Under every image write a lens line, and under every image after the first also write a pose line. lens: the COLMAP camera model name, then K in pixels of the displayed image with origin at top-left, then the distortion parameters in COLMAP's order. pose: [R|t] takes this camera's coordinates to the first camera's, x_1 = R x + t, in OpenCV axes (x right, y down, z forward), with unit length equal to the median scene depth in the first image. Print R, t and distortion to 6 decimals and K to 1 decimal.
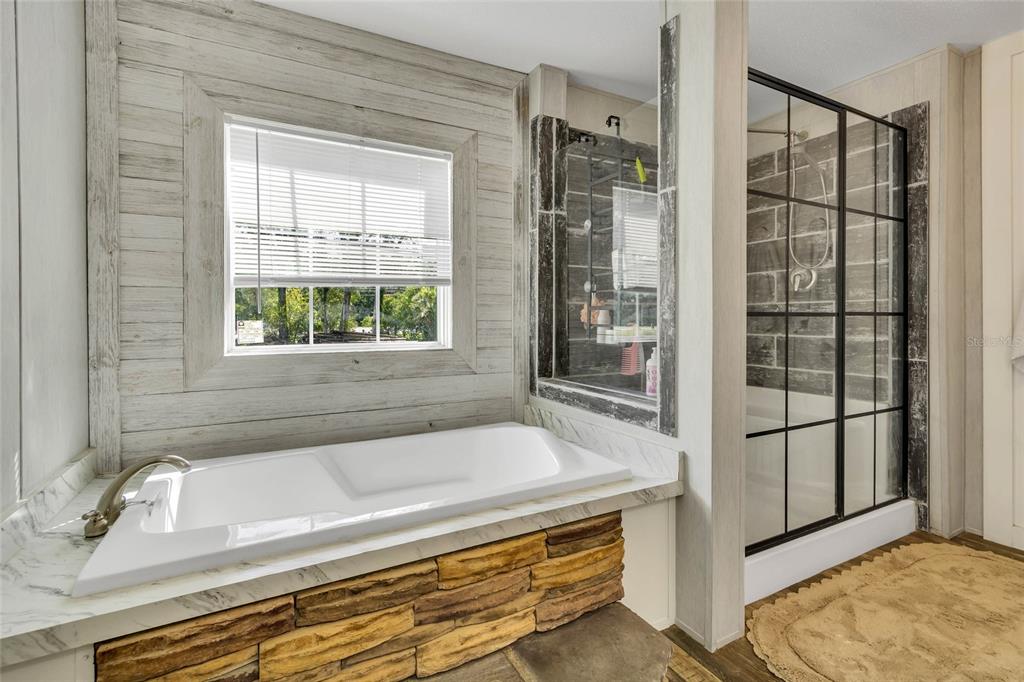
lens RADIAL K [[478.8, 0, 515.1], [0, 478.8, 319.7], [0, 0, 1]] dist [0.006439, -0.001402]
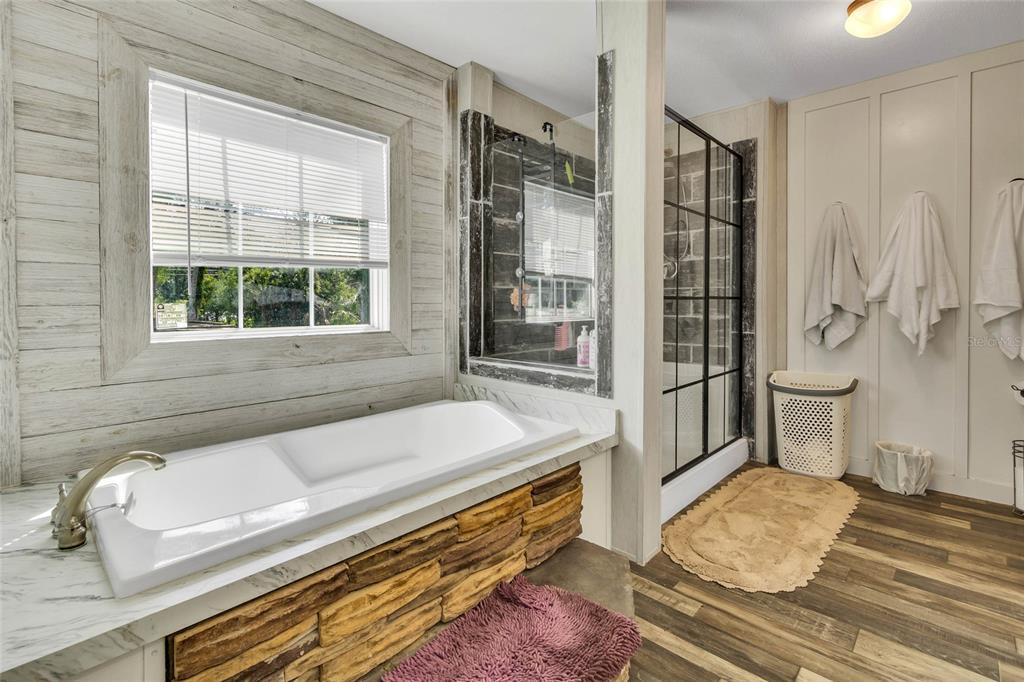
lens RADIAL K [[478.8, 0, 524.4], [0, 478.8, 310.5], [0, 0, 1]] dist [0.006439, -0.001402]
pose [[0.945006, -0.005535, 0.327005, -0.245196], [0.000928, 0.999898, 0.014244, 0.003876], [-0.327050, -0.013157, 0.944915, -0.065409]]
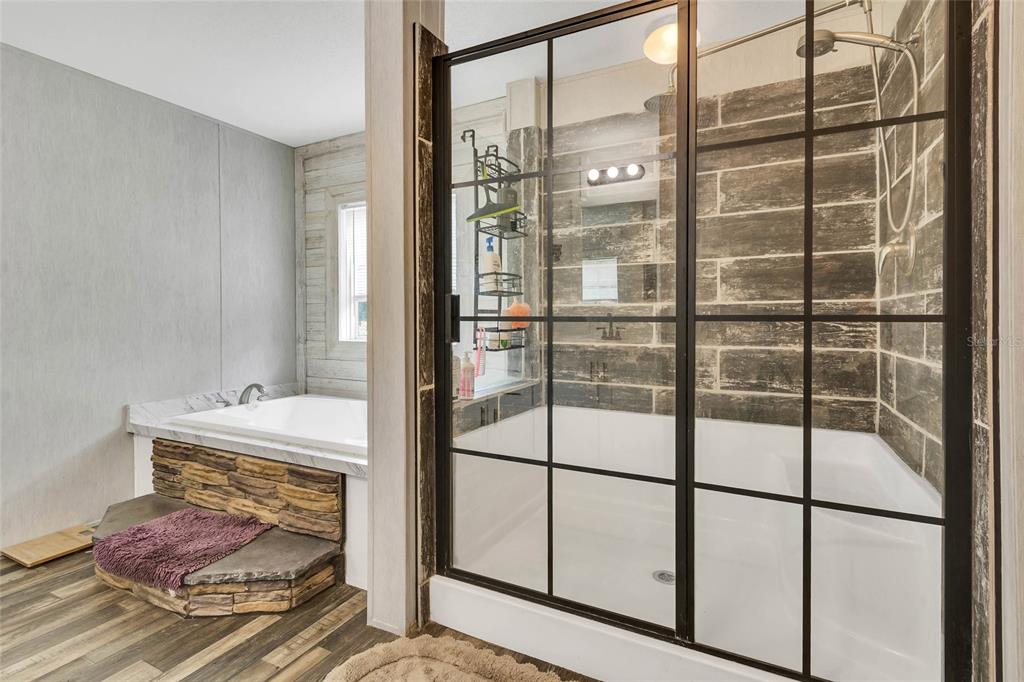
lens RADIAL K [[478.8, 0, 535.7], [0, 478.8, 323.5], [0, 0, 1]] dist [0.006439, -0.001402]
pose [[0.582308, 0.011987, -0.812880, 1.276914], [-0.004973, 0.999925, 0.011183, -0.013556], [0.812953, -0.002469, 0.582324, 0.561667]]
